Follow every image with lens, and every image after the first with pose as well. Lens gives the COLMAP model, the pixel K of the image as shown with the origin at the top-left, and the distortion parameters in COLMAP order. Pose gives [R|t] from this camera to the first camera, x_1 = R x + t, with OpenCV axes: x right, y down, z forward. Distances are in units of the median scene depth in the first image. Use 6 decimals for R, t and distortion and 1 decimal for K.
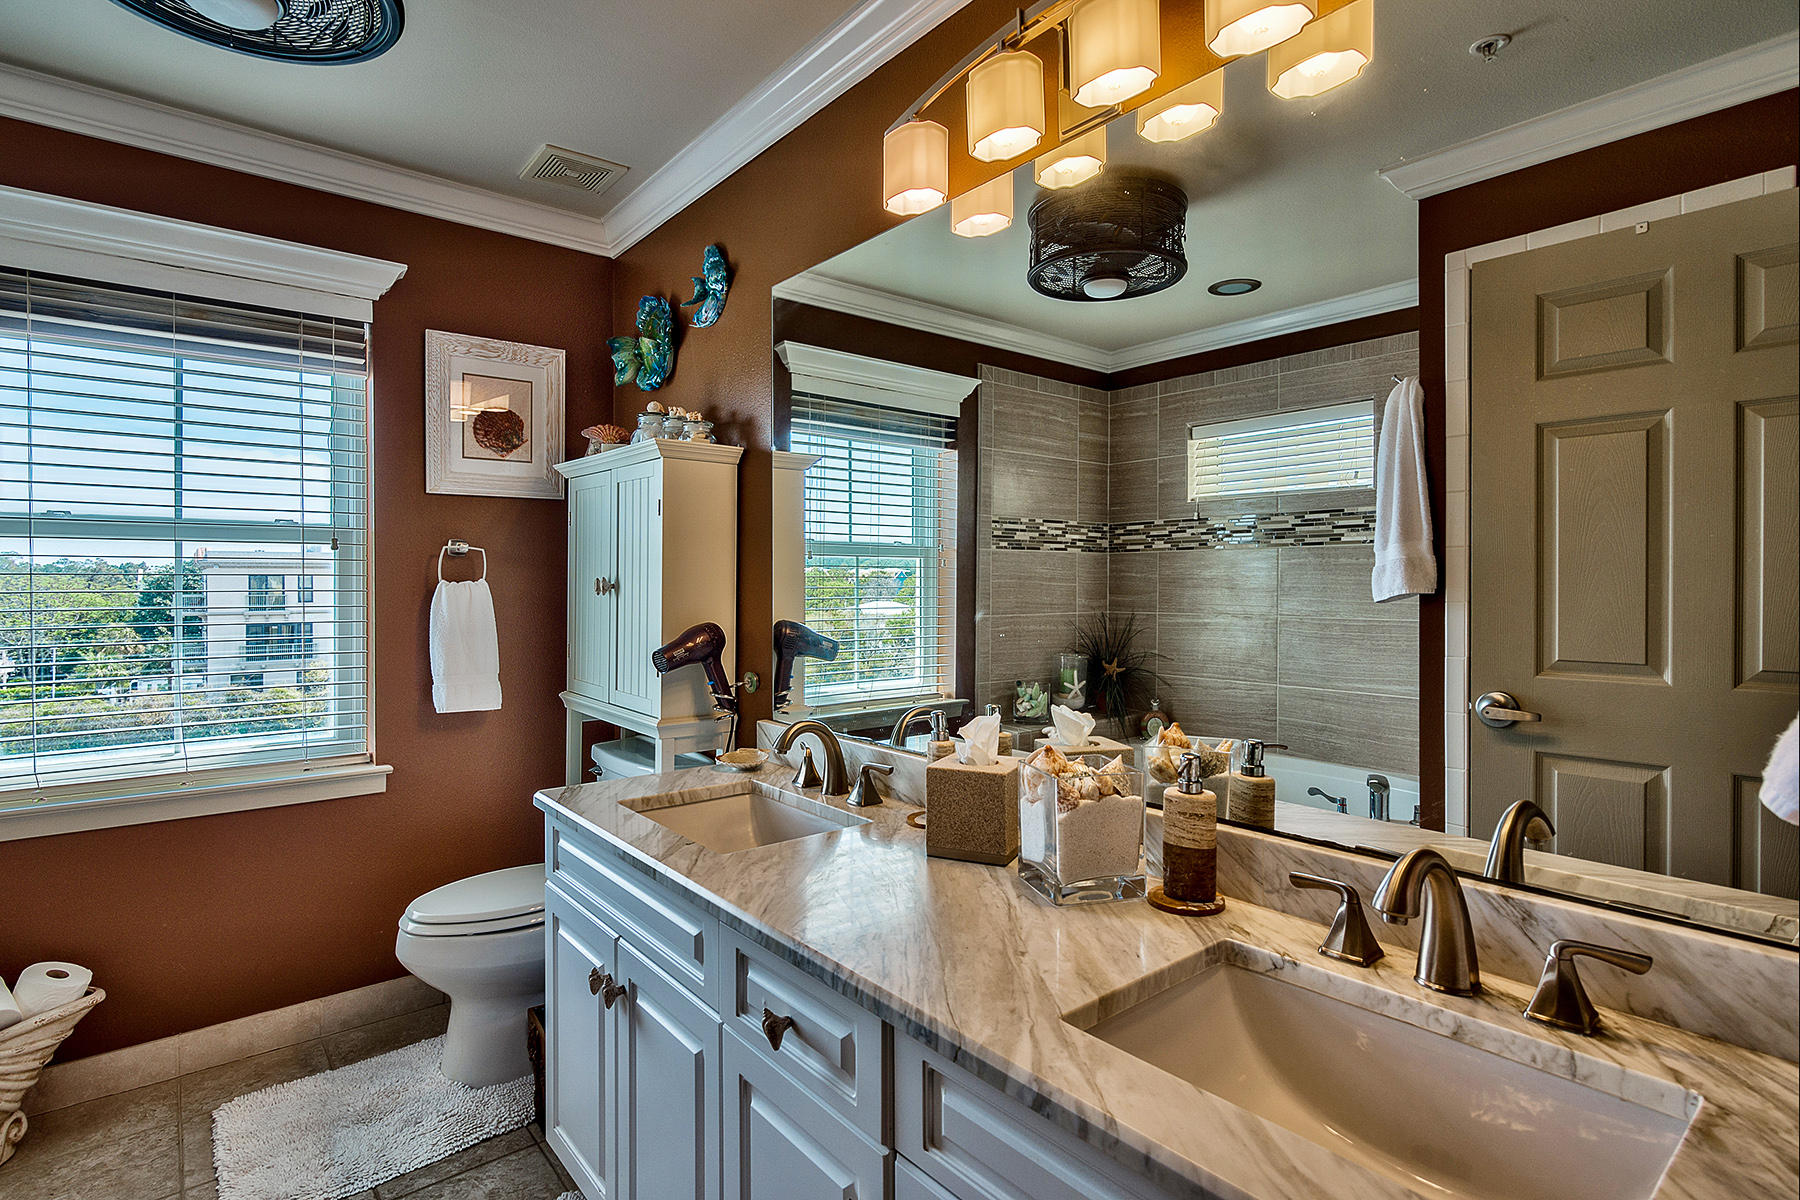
lens RADIAL K [[910.1, 0, 870.2], [0, 910.1, 562.7], [0, 0, 1]] dist [-0.007115, 0.000044]
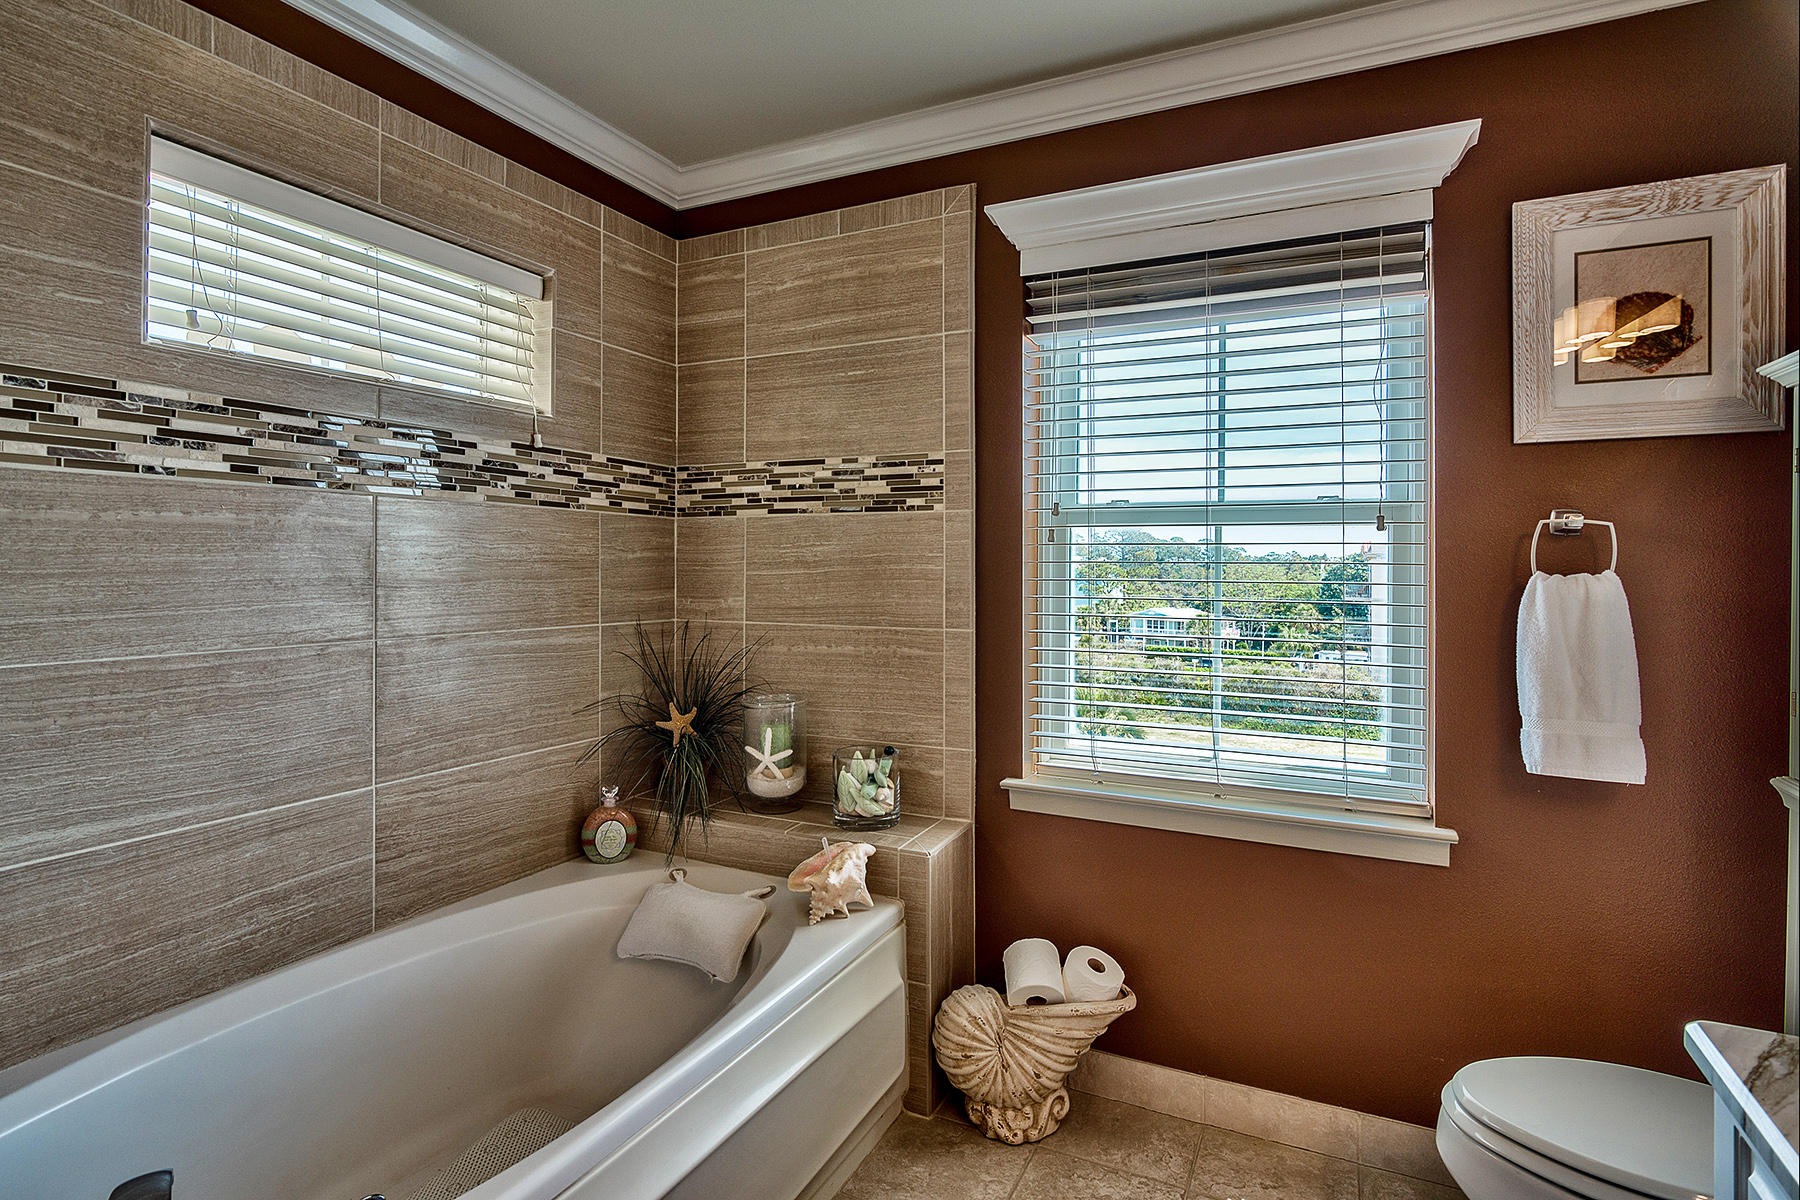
lens RADIAL K [[910.1, 0, 870.2], [0, 910.1, 562.7], [0, 0, 1]] dist [-0.007115, 0.000044]
pose [[0.431011, 0.001364, -0.902346, -0.086754], [0.008849, 0.999944, 0.005738, 0.004628], [0.902303, -0.010458, 0.430975, 0.282017]]
